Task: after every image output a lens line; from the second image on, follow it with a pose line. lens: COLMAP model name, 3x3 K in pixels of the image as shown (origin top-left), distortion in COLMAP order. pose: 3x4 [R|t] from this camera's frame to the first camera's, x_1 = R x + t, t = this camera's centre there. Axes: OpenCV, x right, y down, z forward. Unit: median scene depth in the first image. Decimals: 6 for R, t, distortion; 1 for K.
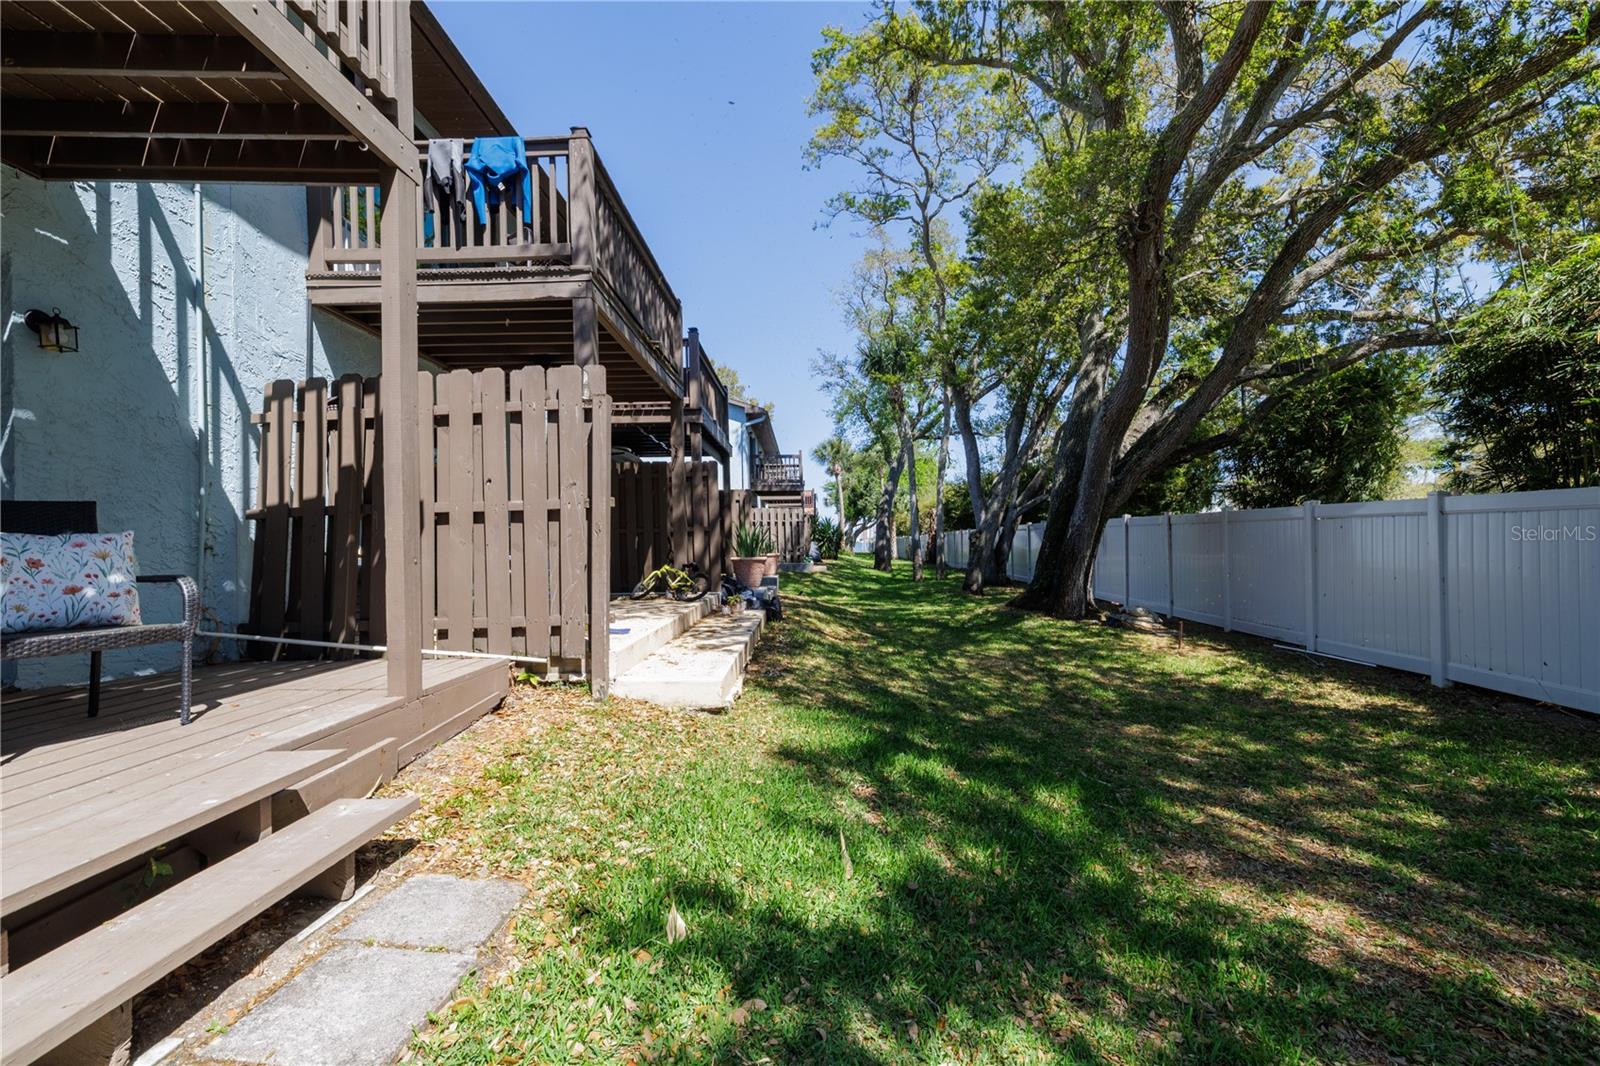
lens RADIAL K [[688.2, 0, 800.0], [0, 688.2, 533.0], [0, 0, 1]] dist [0.003327, 0.000266]
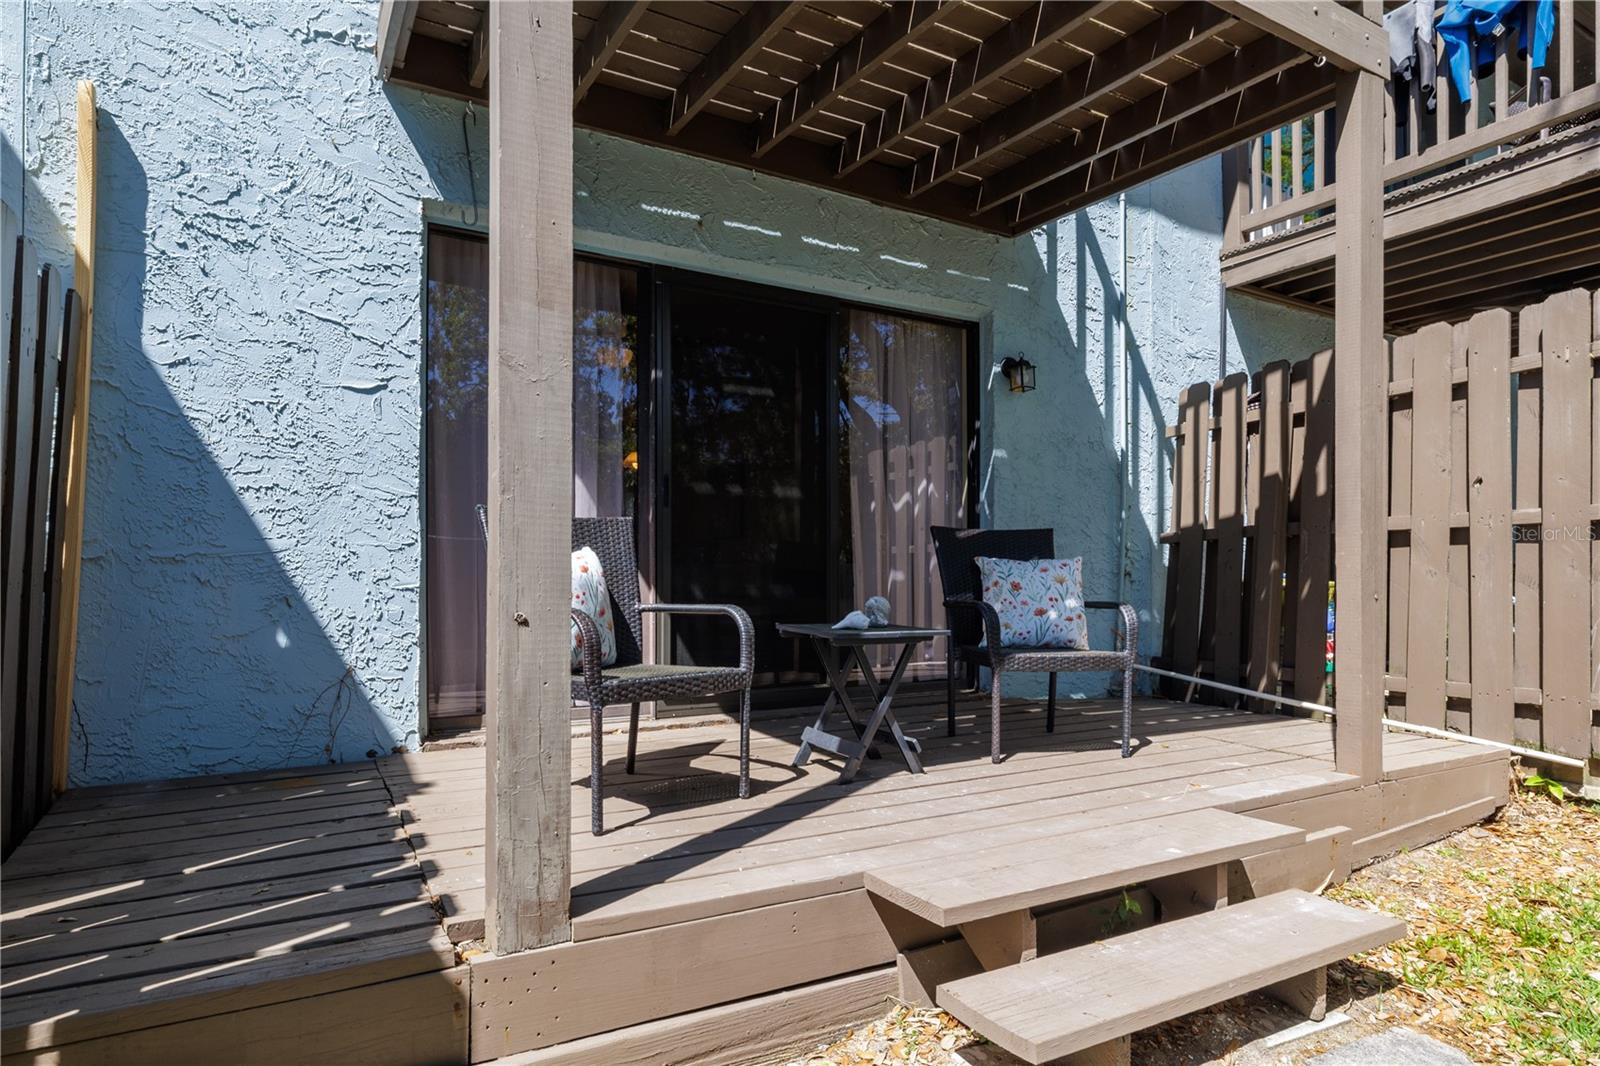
lens RADIAL K [[888.9, 0, 799.1], [0, 888.9, 576.8], [0, 0, 1]] dist [-0.003255, 0.001171]
pose [[0.502193, 0.017683, -0.864575, -0.029504], [0.000890, 0.999780, 0.020966, -0.000723], [0.864755, -0.011298, 0.502066, -0.008830]]
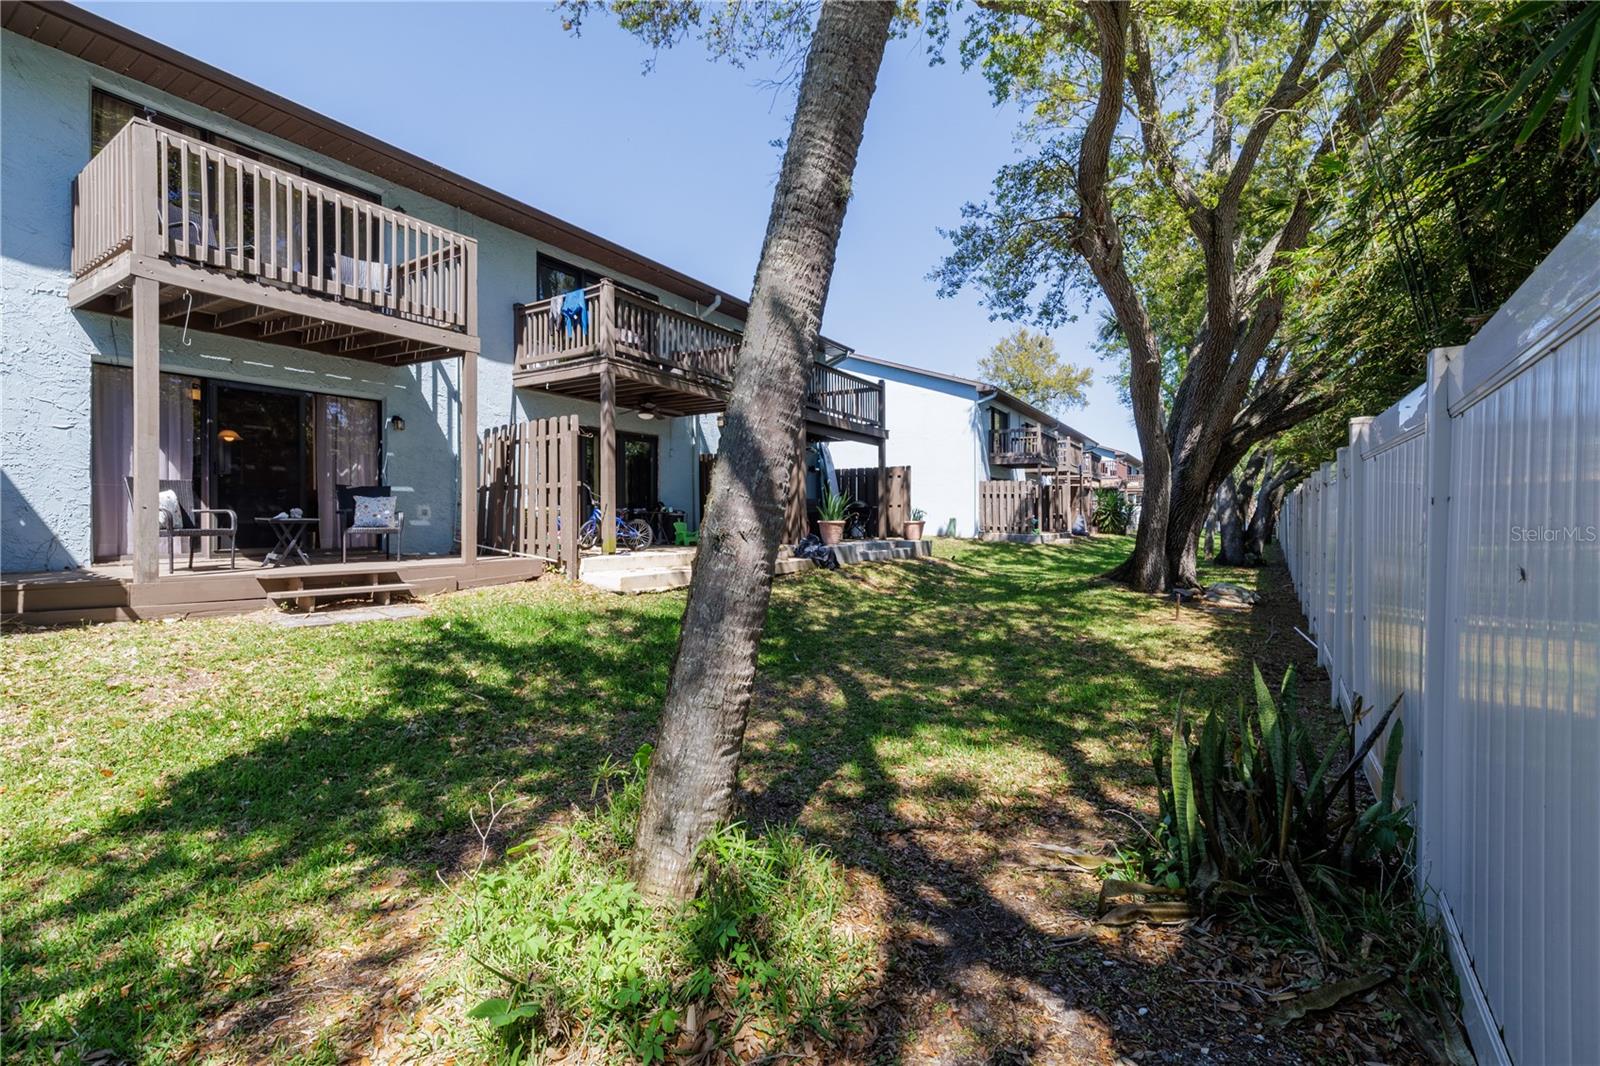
lens RADIAL K [[713.5, 0, 793.0], [0, 713.5, 520.1], [0, 0, 1]] dist [-0.000045, 0.000259]
pose [[0.827149, 0.022822, -0.561520, 1.589684], [-0.010685, 0.999633, 0.024889, 0.003956], [0.561882, -0.014587, 0.827089, -0.405573]]
